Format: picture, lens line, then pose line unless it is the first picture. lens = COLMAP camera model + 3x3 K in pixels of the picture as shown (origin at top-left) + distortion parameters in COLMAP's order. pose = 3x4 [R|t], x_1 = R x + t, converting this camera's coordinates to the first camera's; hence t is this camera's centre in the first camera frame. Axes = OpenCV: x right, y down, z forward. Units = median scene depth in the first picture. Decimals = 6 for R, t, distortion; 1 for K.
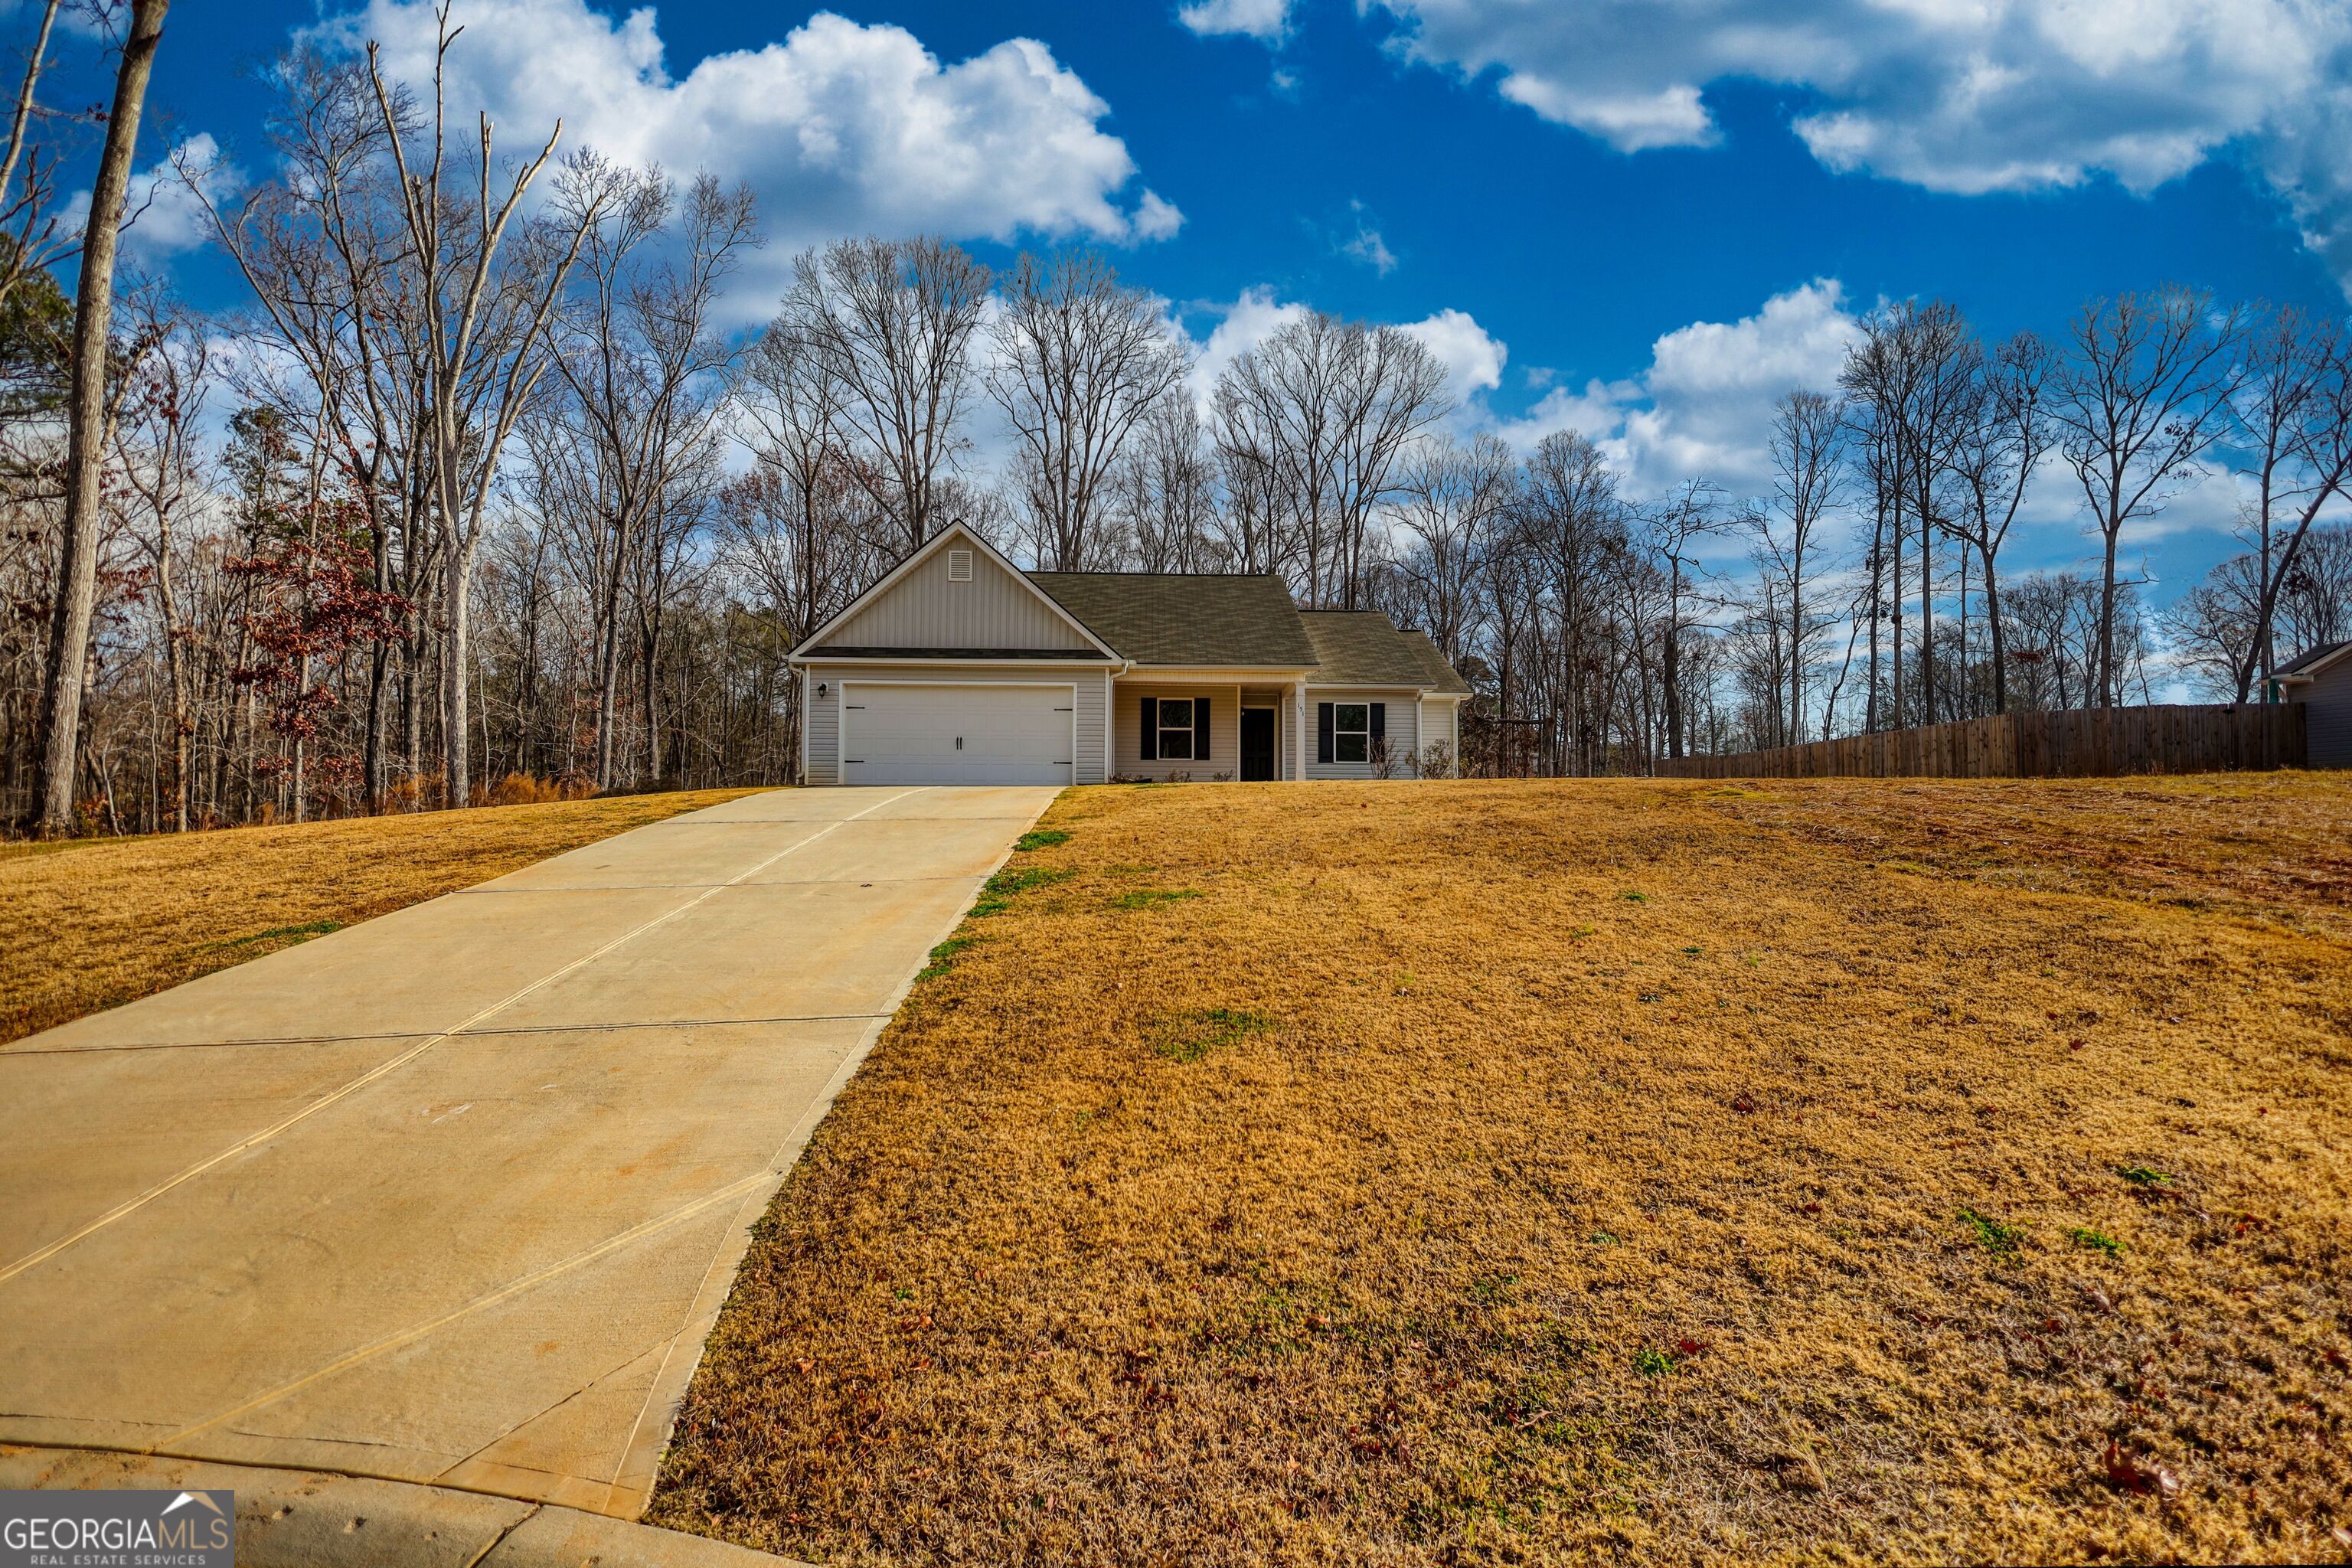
lens RADIAL K [[1071.6, 0, 1176.0], [0, 1071.6, 784.0], [0, 0, 1]] dist [0.000120, 0.000196]
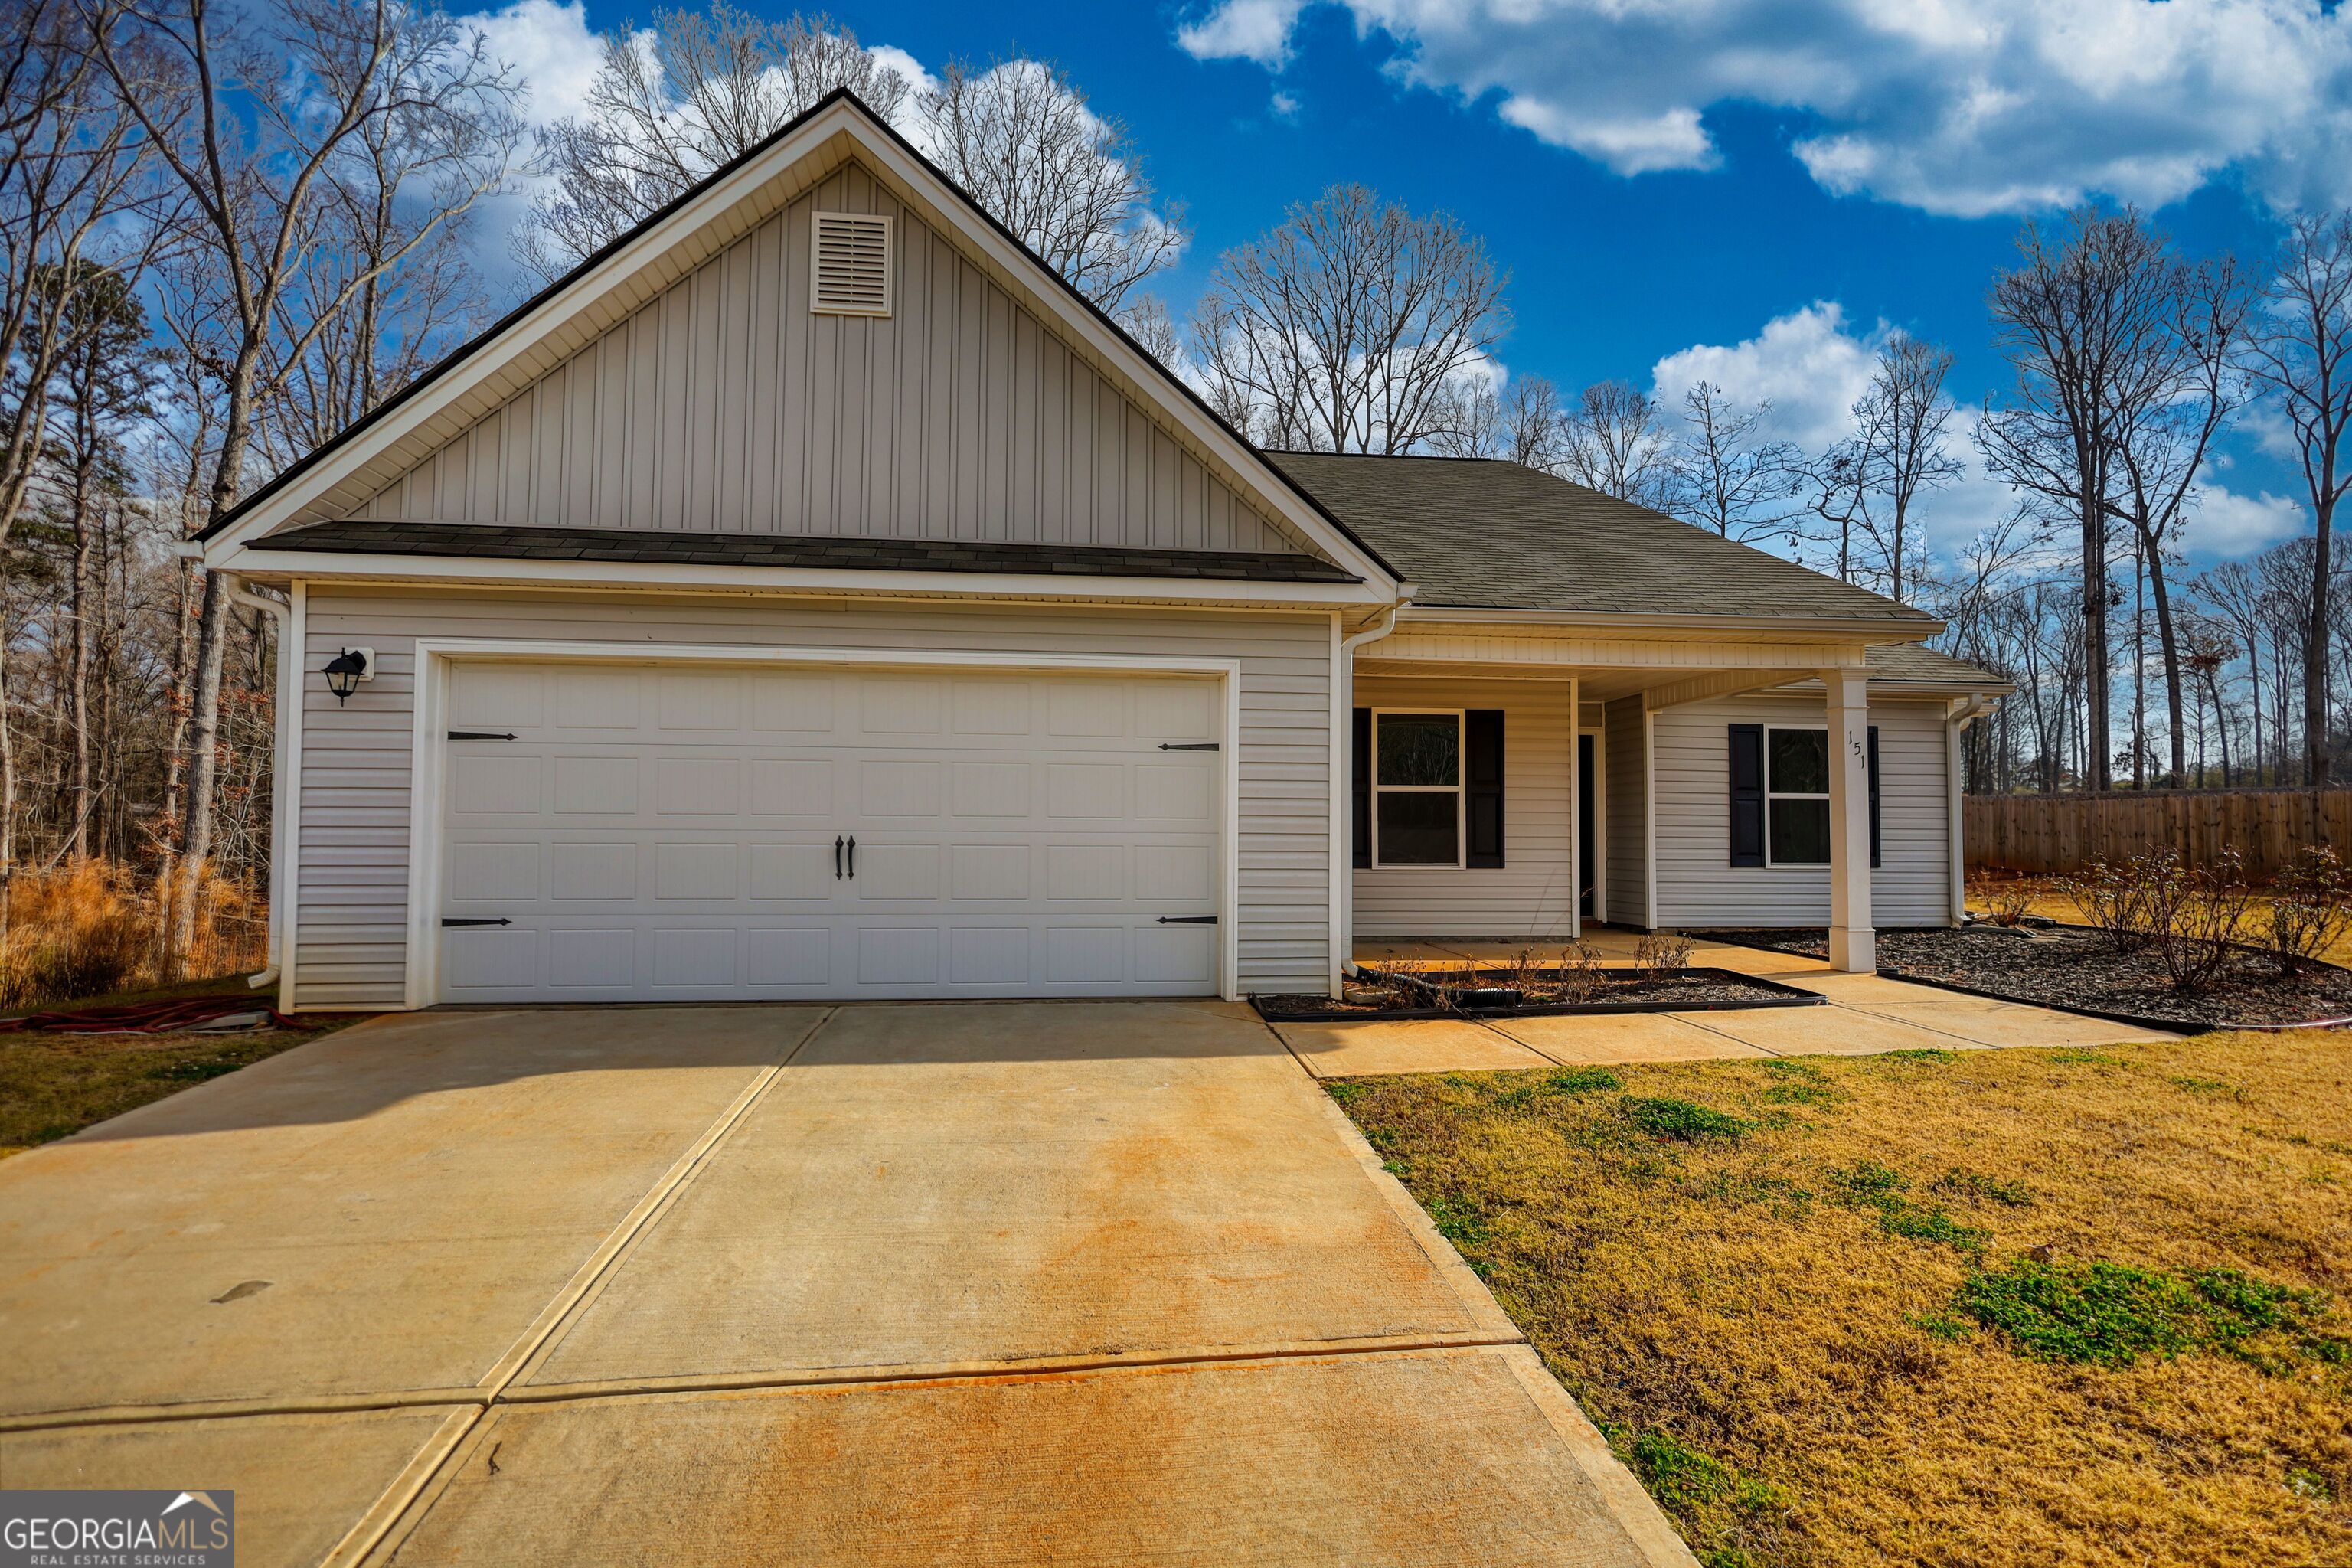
lens RADIAL K [[1071.6, 0, 1176.0], [0, 1071.6, 784.0], [0, 0, 1]] dist [0.000120, 0.000196]
pose [[0.999884, 0.014193, 0.005450, -0.111019], [-0.014161, 0.999882, -0.005878, -0.058311], [-0.005533, 0.005800, 0.999968, 0.698381]]
